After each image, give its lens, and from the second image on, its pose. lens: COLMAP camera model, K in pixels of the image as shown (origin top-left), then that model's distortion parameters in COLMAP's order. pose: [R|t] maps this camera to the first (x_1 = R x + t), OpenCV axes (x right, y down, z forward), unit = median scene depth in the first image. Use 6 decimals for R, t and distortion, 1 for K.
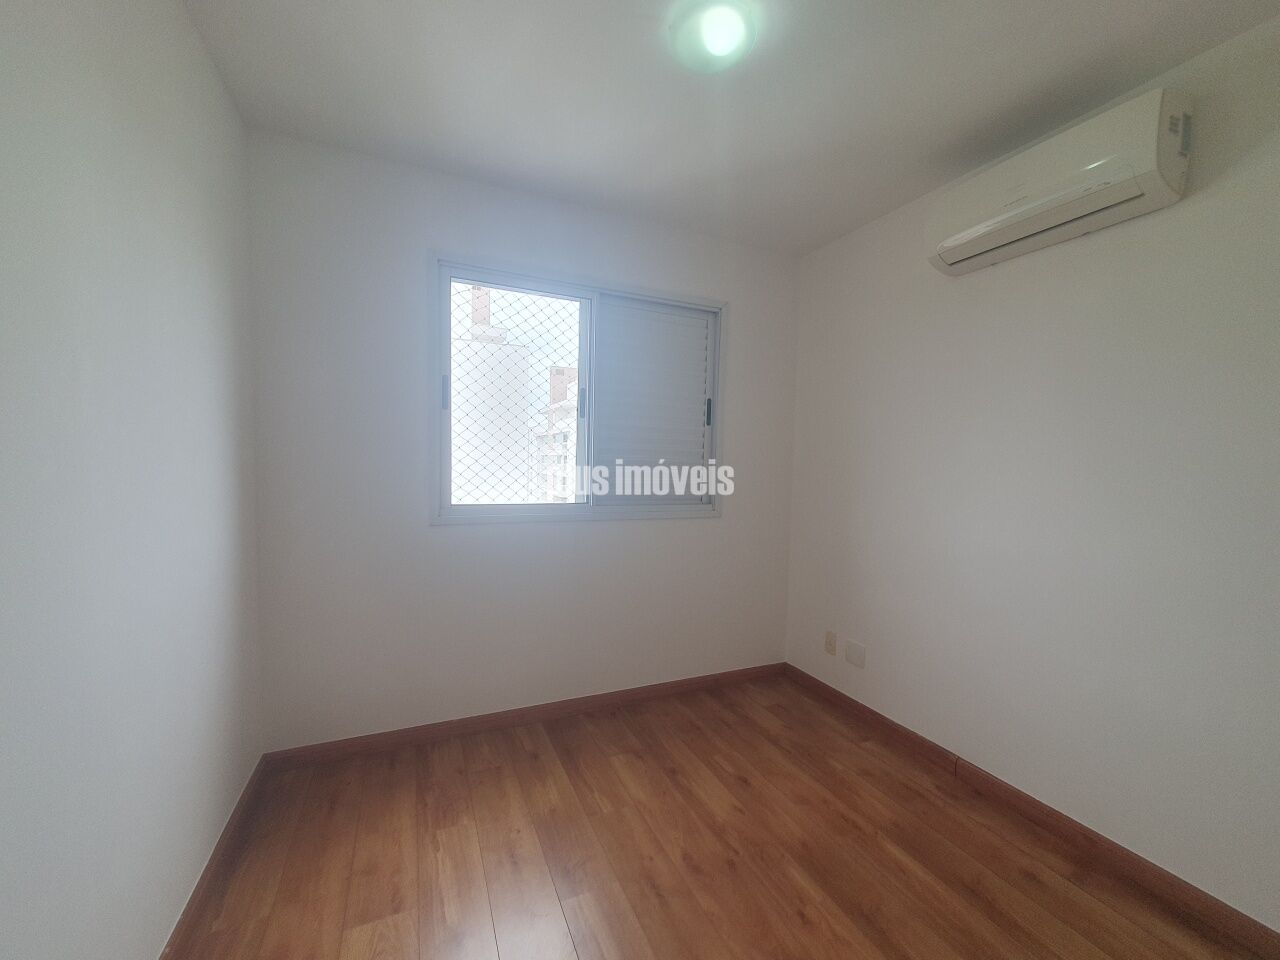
lens RADIAL K [[509.3, 0, 640.0], [0, 509.3, 480.0], [0, 0, 1]] dist [-0.000214, 0.000002]
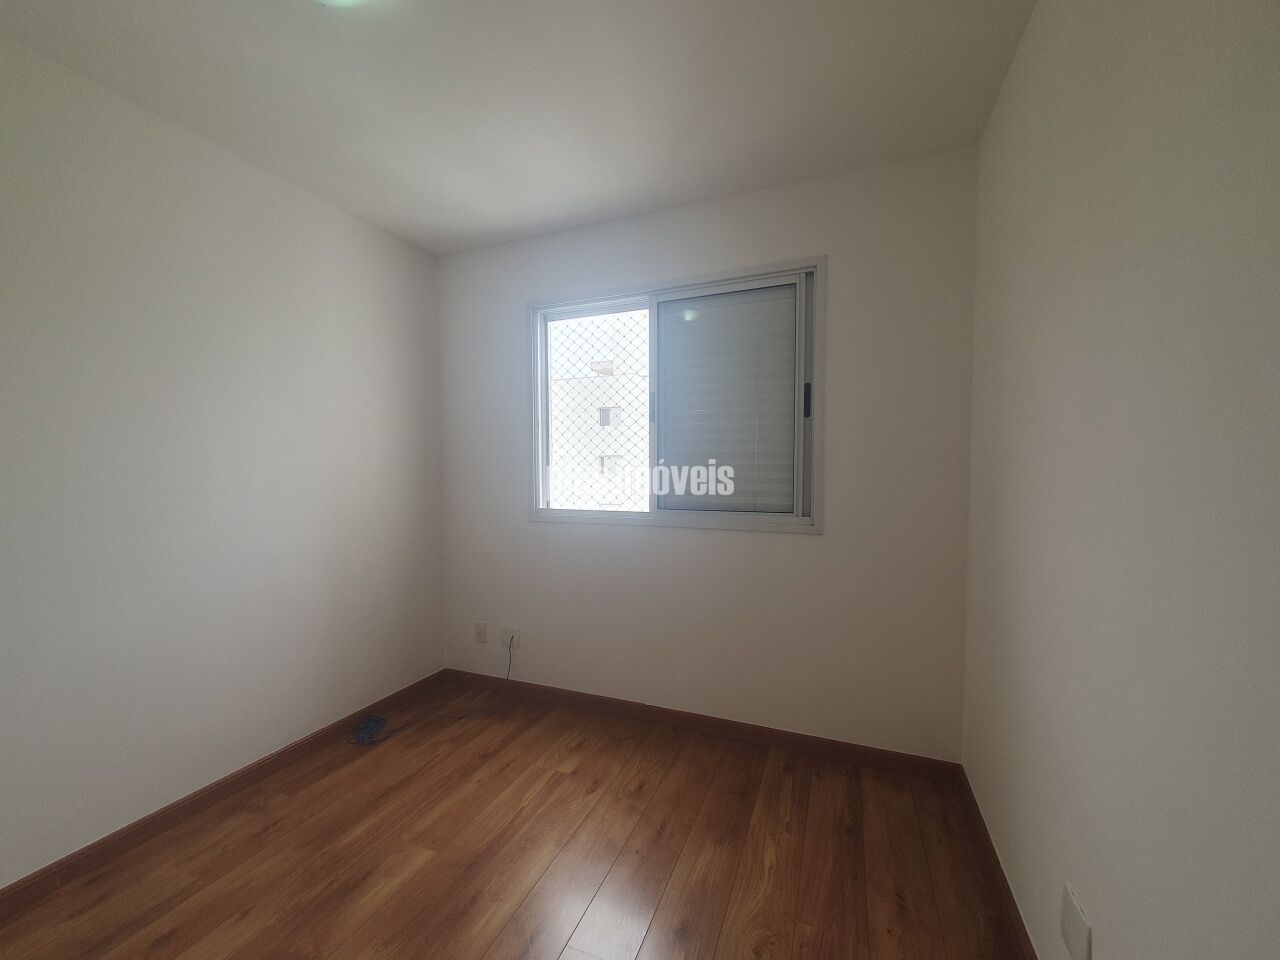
lens RADIAL K [[509.3, 0, 640.0], [0, 509.3, 480.0], [0, 0, 1]] dist [-0.000214, 0.000002]
pose [[0.686087, -0.012566, -0.727411, 0.604362], [-0.010585, 0.999573, -0.027251, 0.018344], [0.727443, 0.026396, 0.685661, 0.305499]]
